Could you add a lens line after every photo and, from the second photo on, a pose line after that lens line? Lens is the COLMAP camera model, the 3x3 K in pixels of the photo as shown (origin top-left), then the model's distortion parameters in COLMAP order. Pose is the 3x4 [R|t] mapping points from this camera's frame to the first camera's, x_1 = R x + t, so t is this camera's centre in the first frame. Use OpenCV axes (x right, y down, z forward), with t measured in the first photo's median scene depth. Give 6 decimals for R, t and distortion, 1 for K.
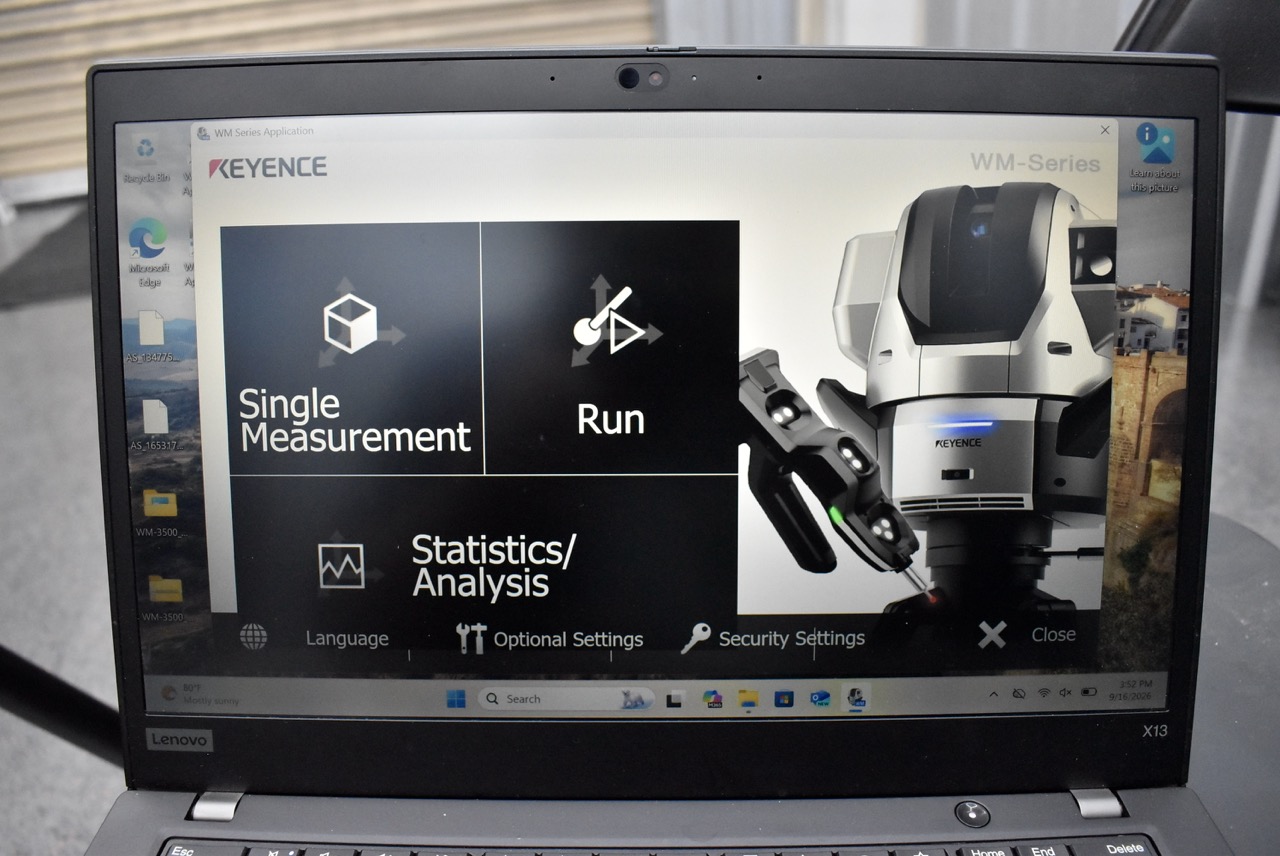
lens RADIAL K [[983.9, 0, 637.4], [0, 983.9, 436.3], [0, 0, 1]] dist [-0.101296, 0.015285]
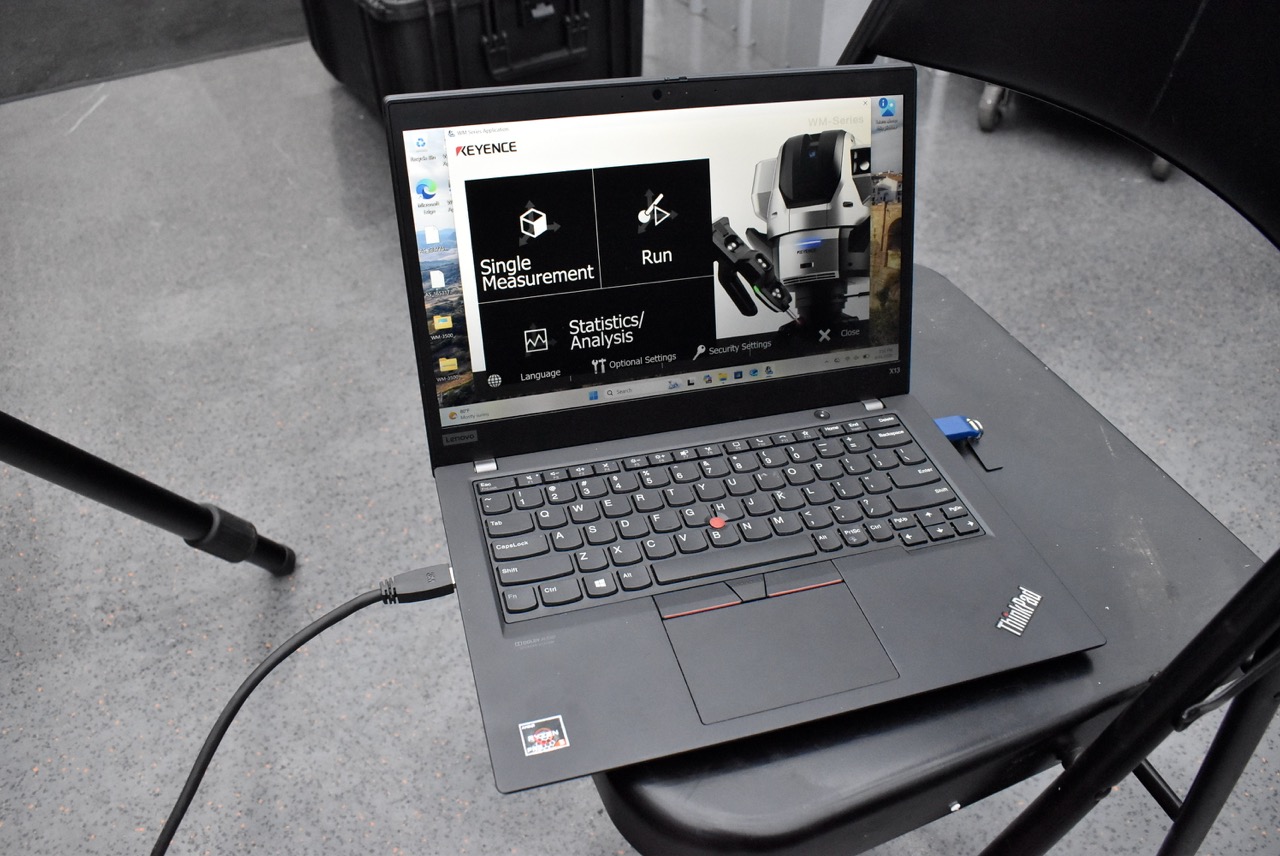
lens RADIAL K [[983.9, 0, 637.4], [0, 983.9, 436.3], [0, 0, 1]] dist [-0.101296, 0.015285]
pose [[0.960528, -0.147273, 0.236000, -0.628993], [0.086913, 0.964772, 0.248316, -0.172633], [-0.264257, -0.218003, 0.939491, -1.083804]]
